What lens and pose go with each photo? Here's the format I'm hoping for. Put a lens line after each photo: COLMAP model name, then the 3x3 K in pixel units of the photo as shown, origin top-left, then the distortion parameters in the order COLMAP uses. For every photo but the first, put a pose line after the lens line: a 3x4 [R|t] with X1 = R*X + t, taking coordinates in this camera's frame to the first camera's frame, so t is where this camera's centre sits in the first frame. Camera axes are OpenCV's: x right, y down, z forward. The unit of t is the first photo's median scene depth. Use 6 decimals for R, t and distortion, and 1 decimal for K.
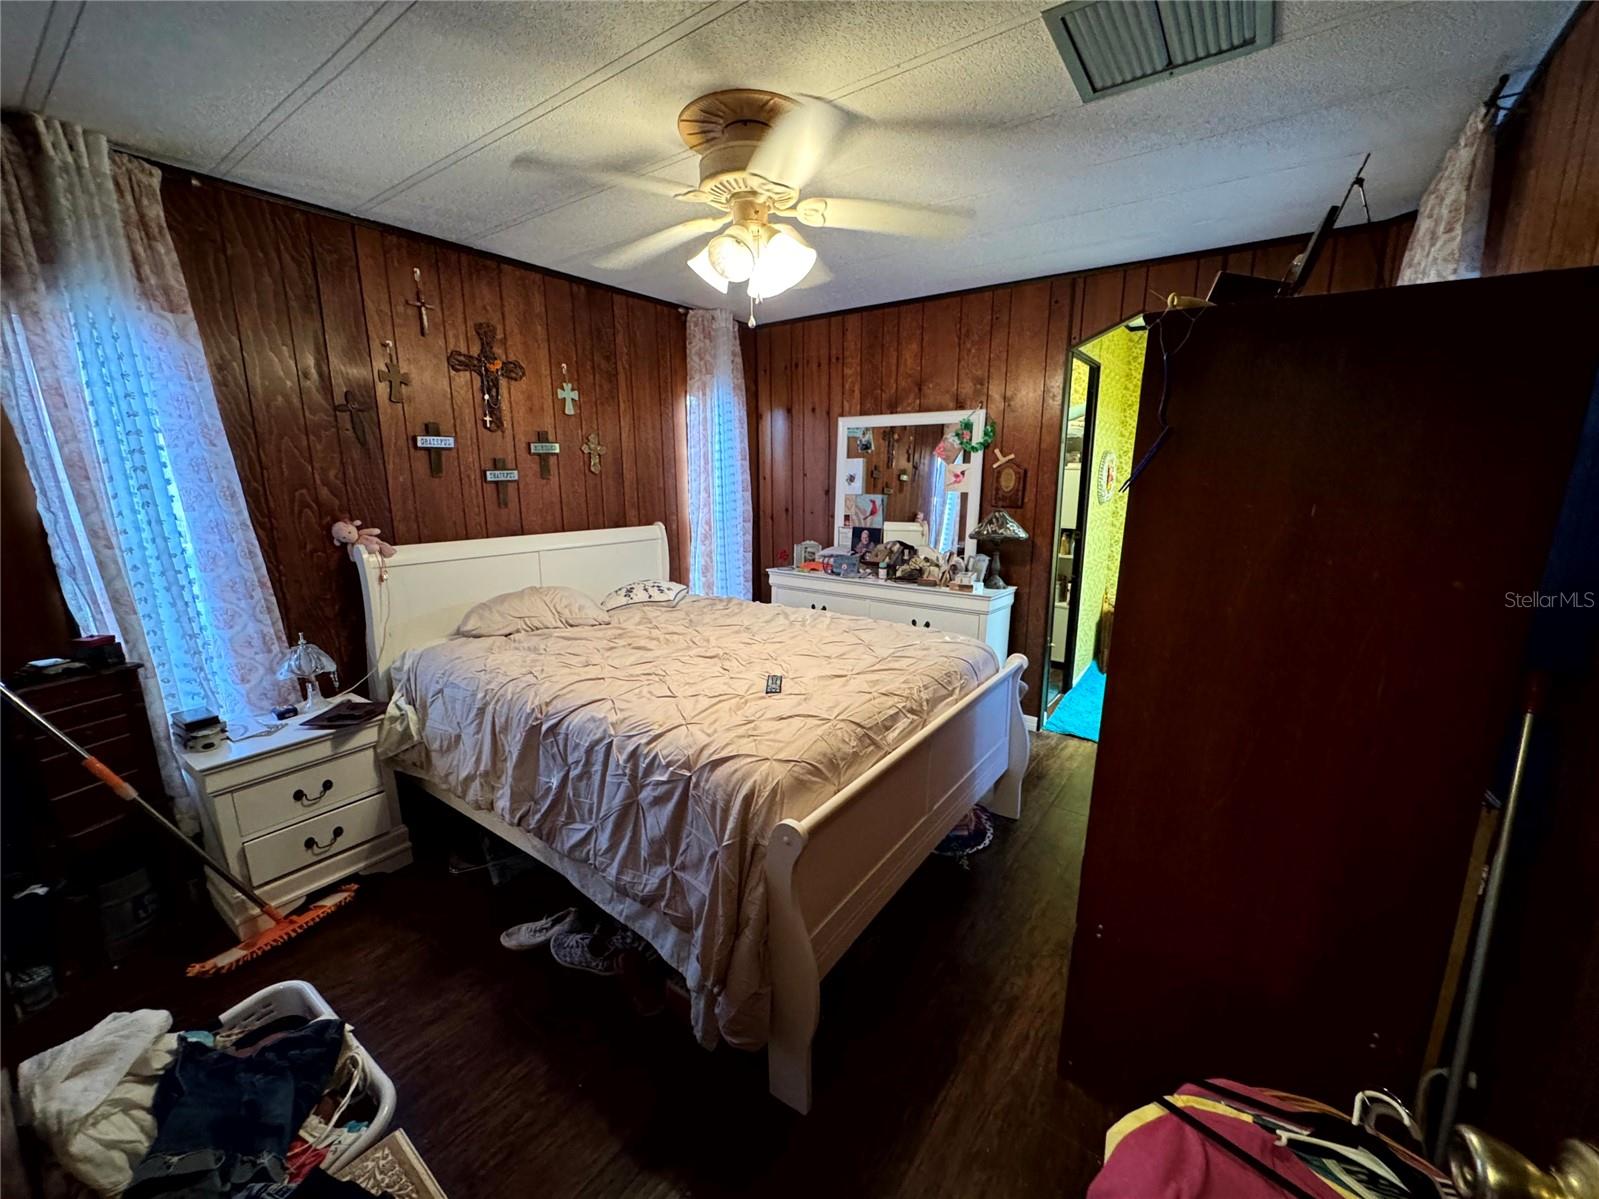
lens RADIAL K [[639.5, 0, 792.8], [0, 639.5, 603.4], [0, 0, 1]] dist [-0.001596, -0.000201]
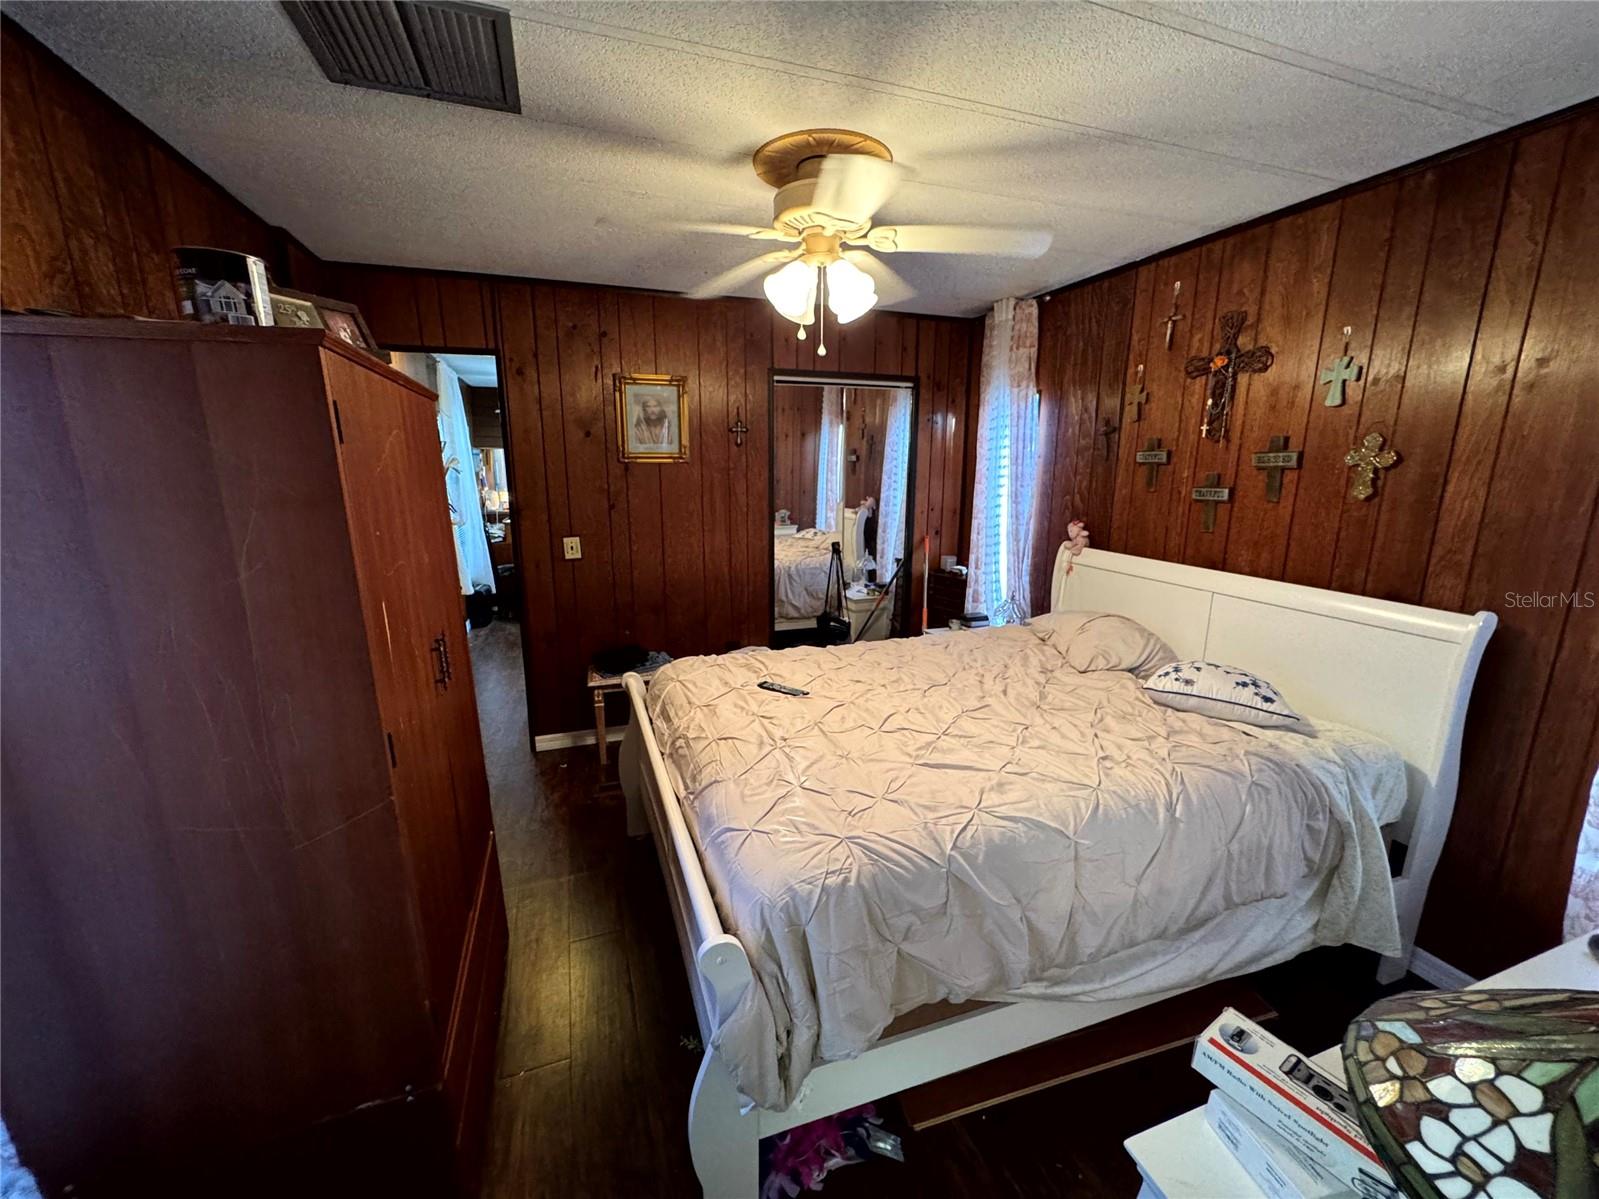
lens RADIAL K [[639.5, 0, 789.6], [0, 639.5, 603.0], [0, 0, 1]] dist [-0.001596, -0.000201]
pose [[-0.565407, 0.180991, -0.804709, 0.570106], [-0.164156, 0.931418, 0.324829, -0.255983], [0.808312, 0.315758, -0.496920, 1.046212]]
